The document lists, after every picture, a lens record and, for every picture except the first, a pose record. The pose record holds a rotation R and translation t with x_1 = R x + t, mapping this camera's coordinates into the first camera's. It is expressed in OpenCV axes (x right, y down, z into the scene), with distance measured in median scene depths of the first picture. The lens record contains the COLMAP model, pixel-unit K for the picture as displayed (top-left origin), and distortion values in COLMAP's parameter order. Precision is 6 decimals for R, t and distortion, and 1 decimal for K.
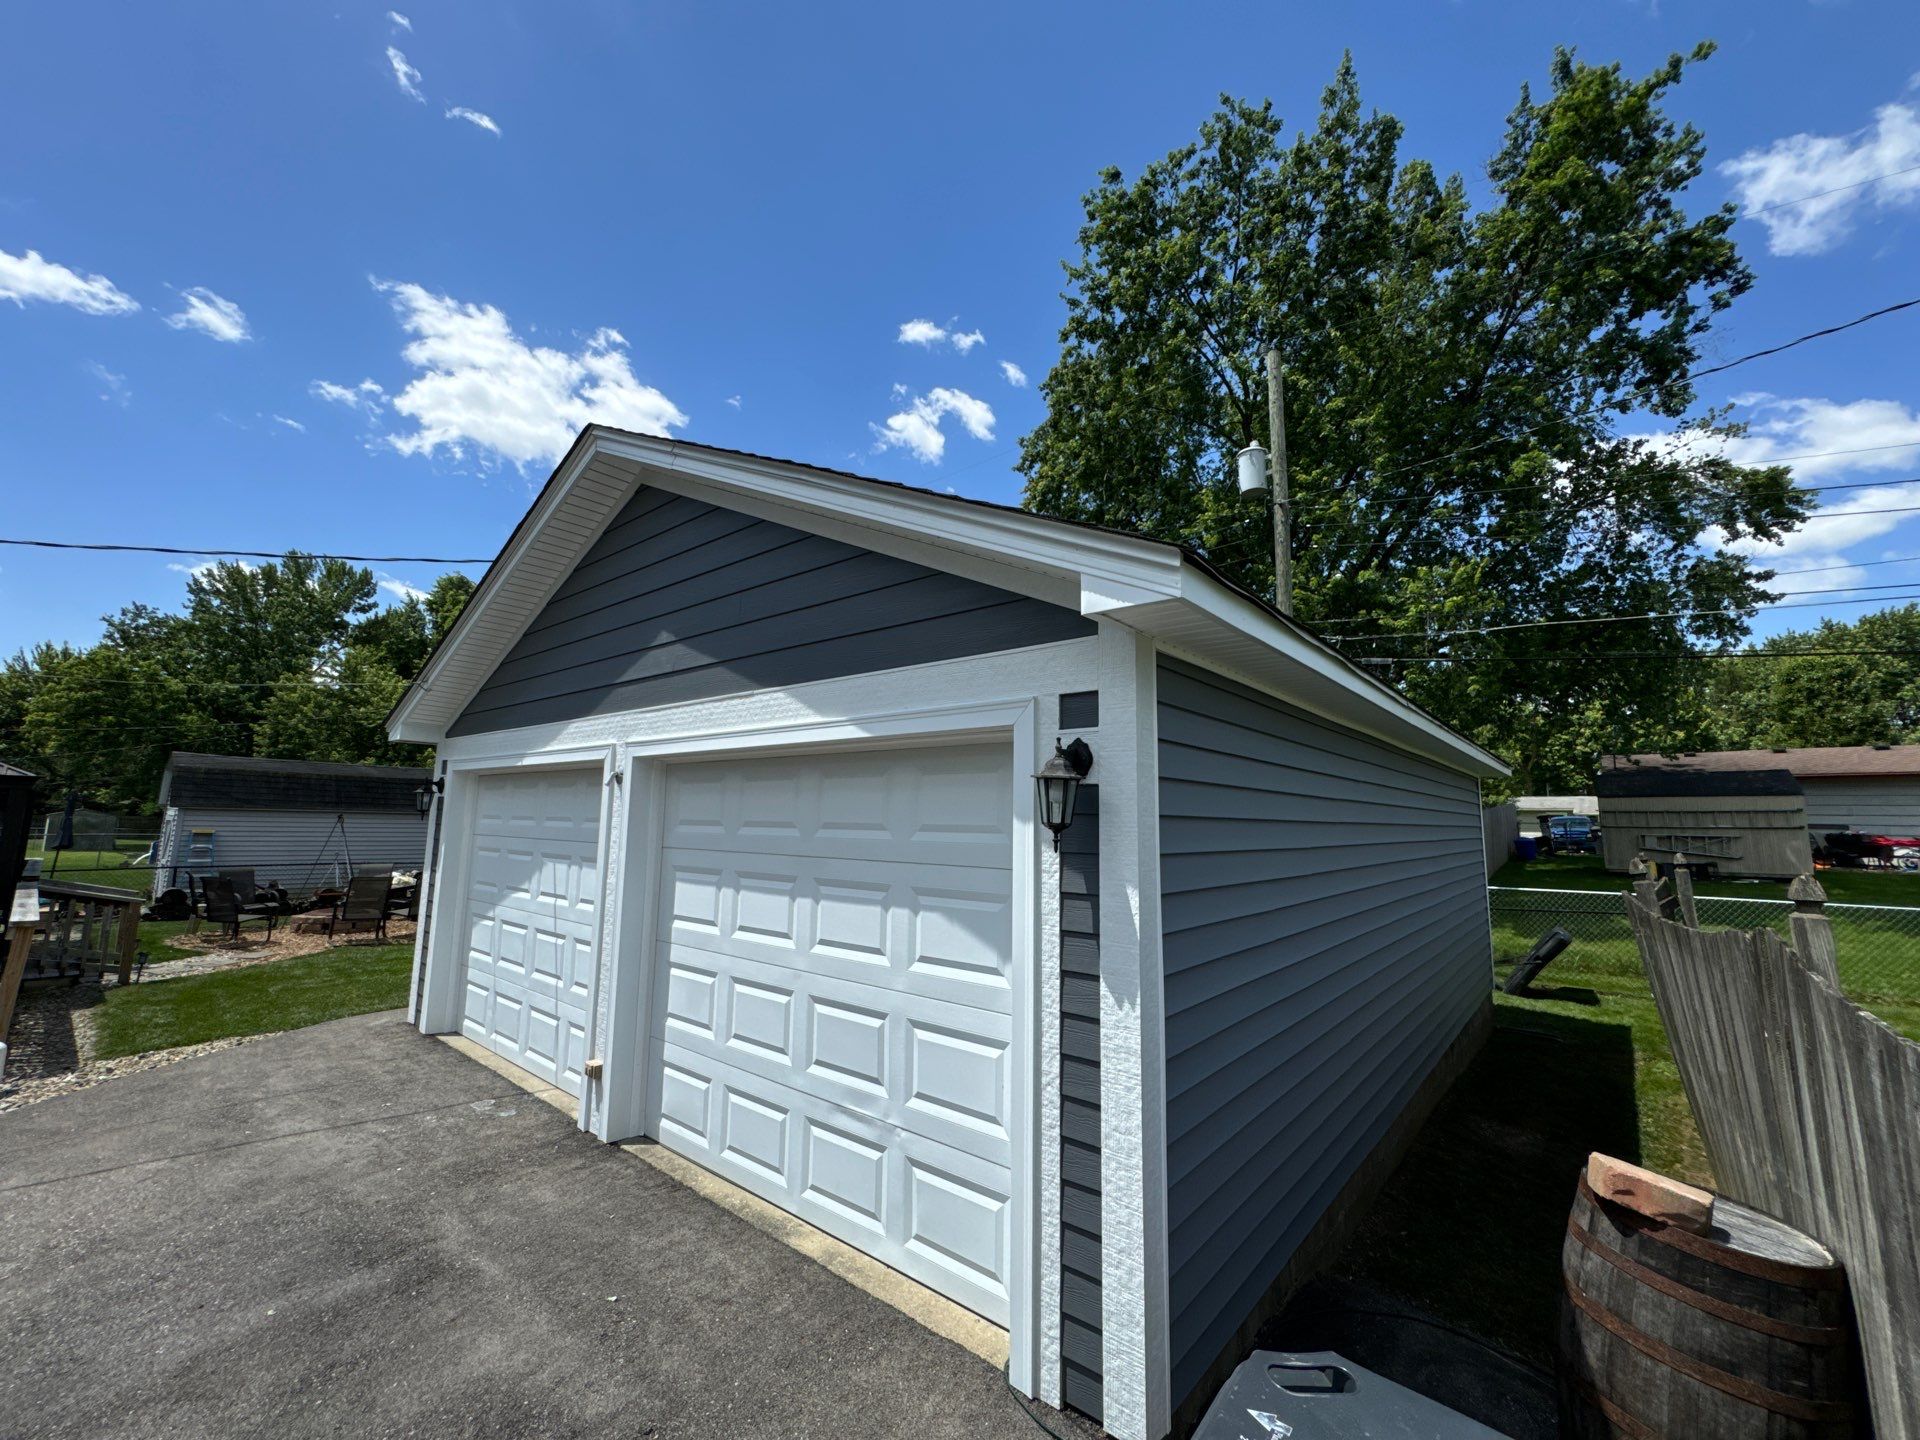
lens RADIAL K [[776.9, 0, 958.4], [0, 776.9, 715.8], [0, 0, 1]] dist [0.001757, 0.000556]
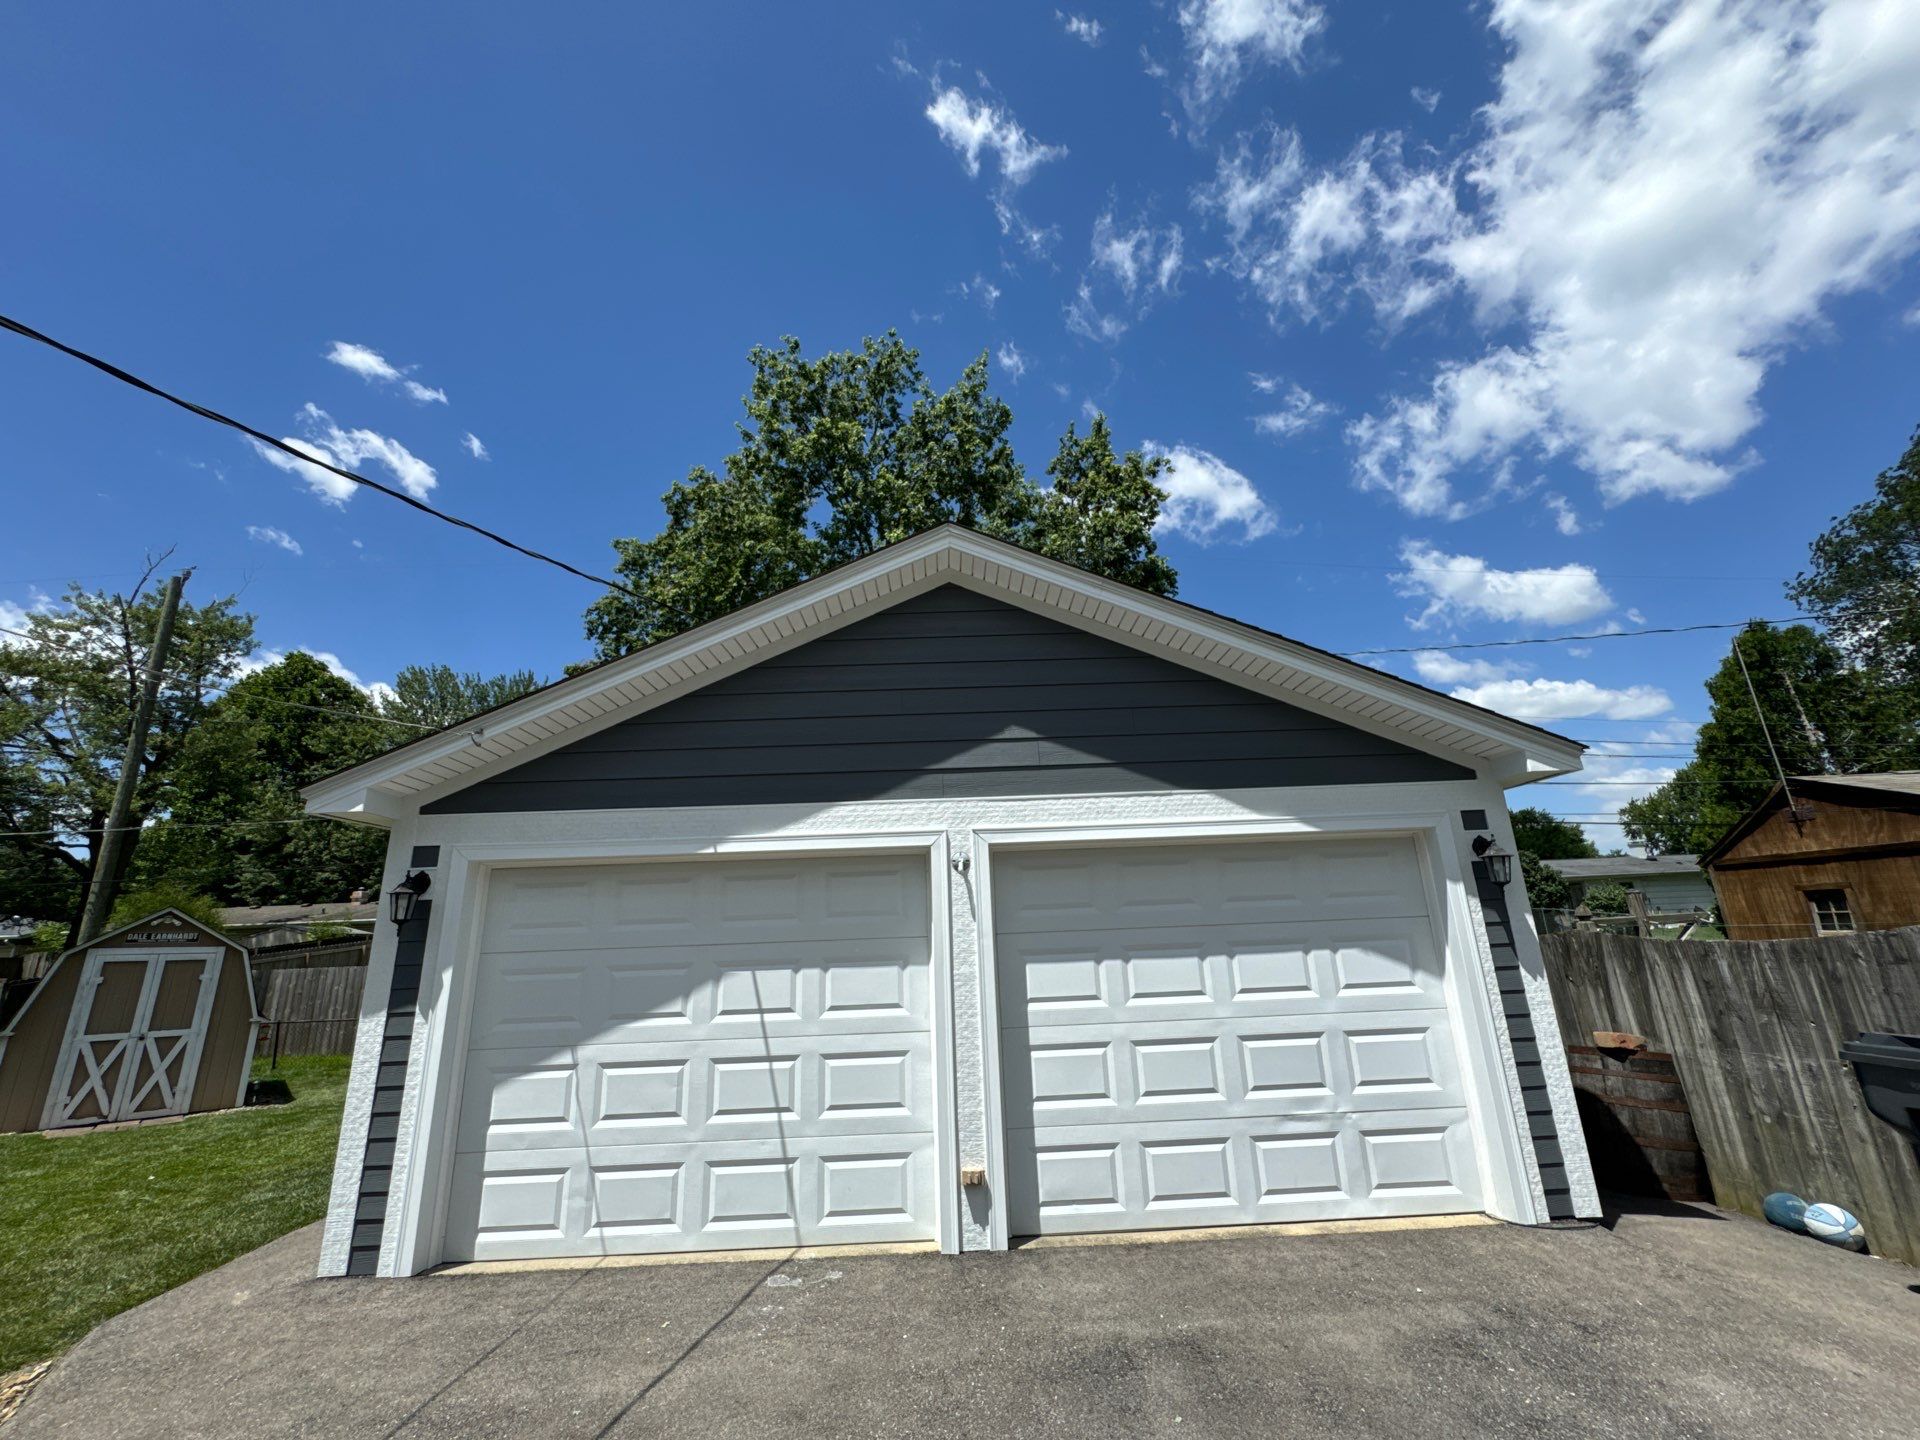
lens RADIAL K [[765.4, 0, 958.2], [0, 765.4, 714.6], [0, 0, 1]] dist [-0.001164, 0.000189]
pose [[0.751411, 0.146683, 0.643324, -1.419108], [-0.038245, 0.983020, -0.179467, 0.086278], [-0.658725, 0.110249, 0.744262, 0.315089]]
